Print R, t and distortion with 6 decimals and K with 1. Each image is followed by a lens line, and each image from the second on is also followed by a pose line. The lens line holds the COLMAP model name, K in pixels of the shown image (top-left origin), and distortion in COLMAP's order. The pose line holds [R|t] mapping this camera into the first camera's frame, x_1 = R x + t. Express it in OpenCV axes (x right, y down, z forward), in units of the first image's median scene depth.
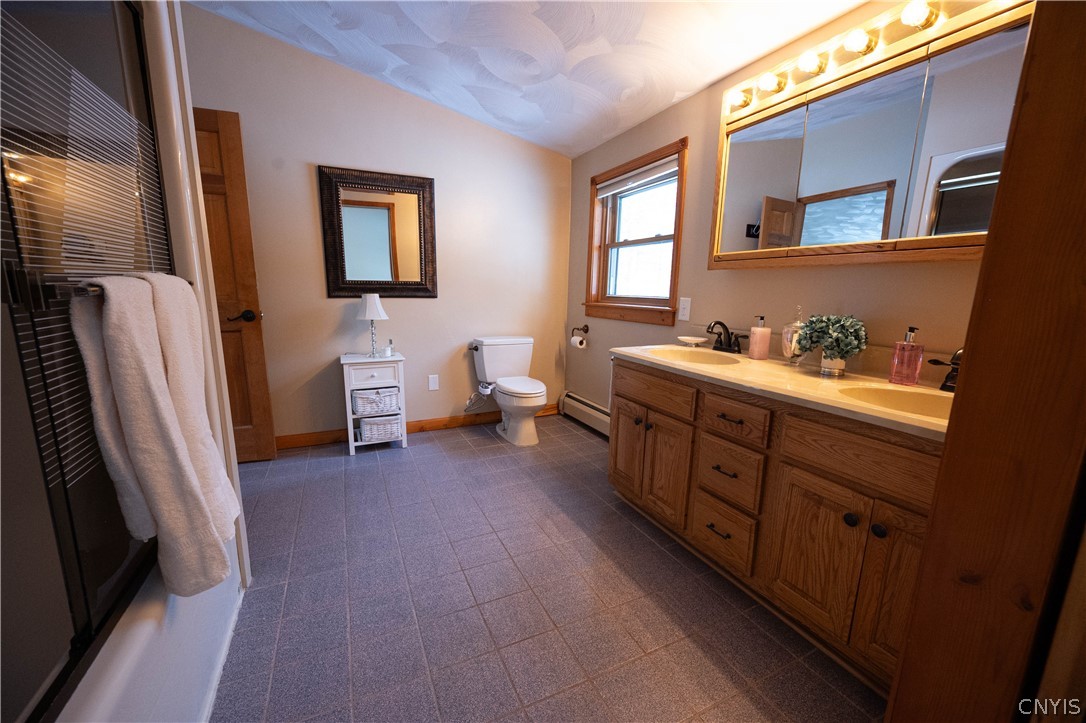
lens RADIAL K [[426.4, 0, 542.3], [0, 426.4, 364.1], [0, 0, 1]] dist [-0.000801, -0.000213]
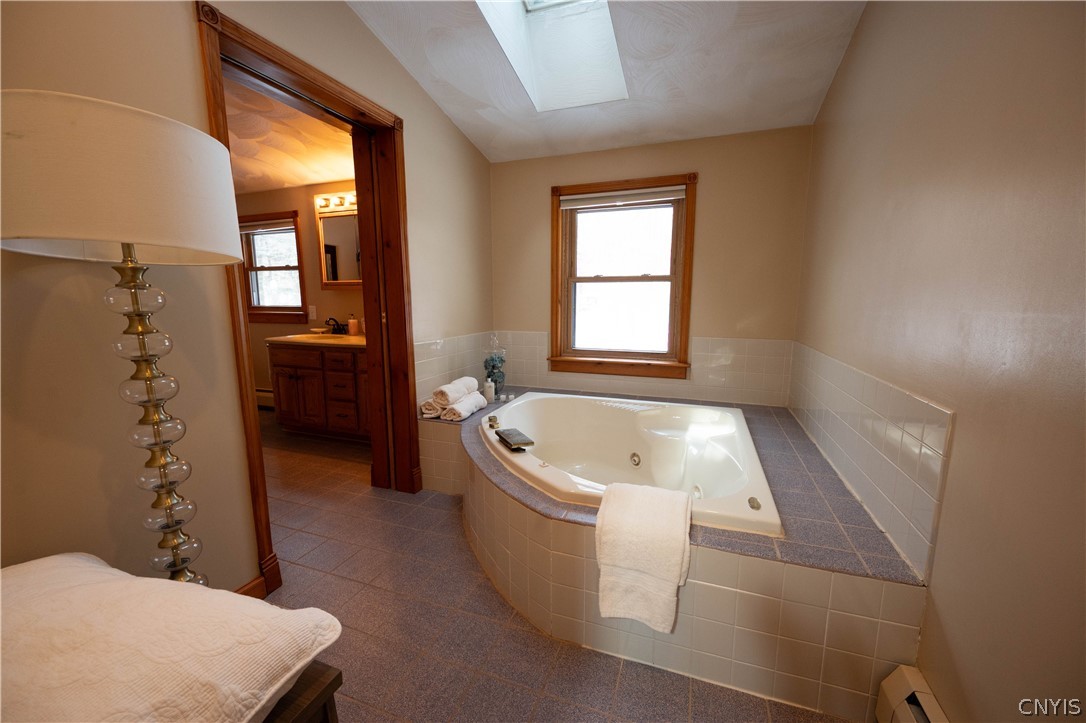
lens RADIAL K [[426.4, 0, 542.3], [0, 426.4, 364.1], [0, 0, 1]] dist [-0.000801, -0.000213]
pose [[0.714223, -0.127110, 0.688280, -0.227915], [0.136230, 0.989810, 0.041432, 0.143352], [-0.686533, 0.064173, 0.724261, -0.941188]]
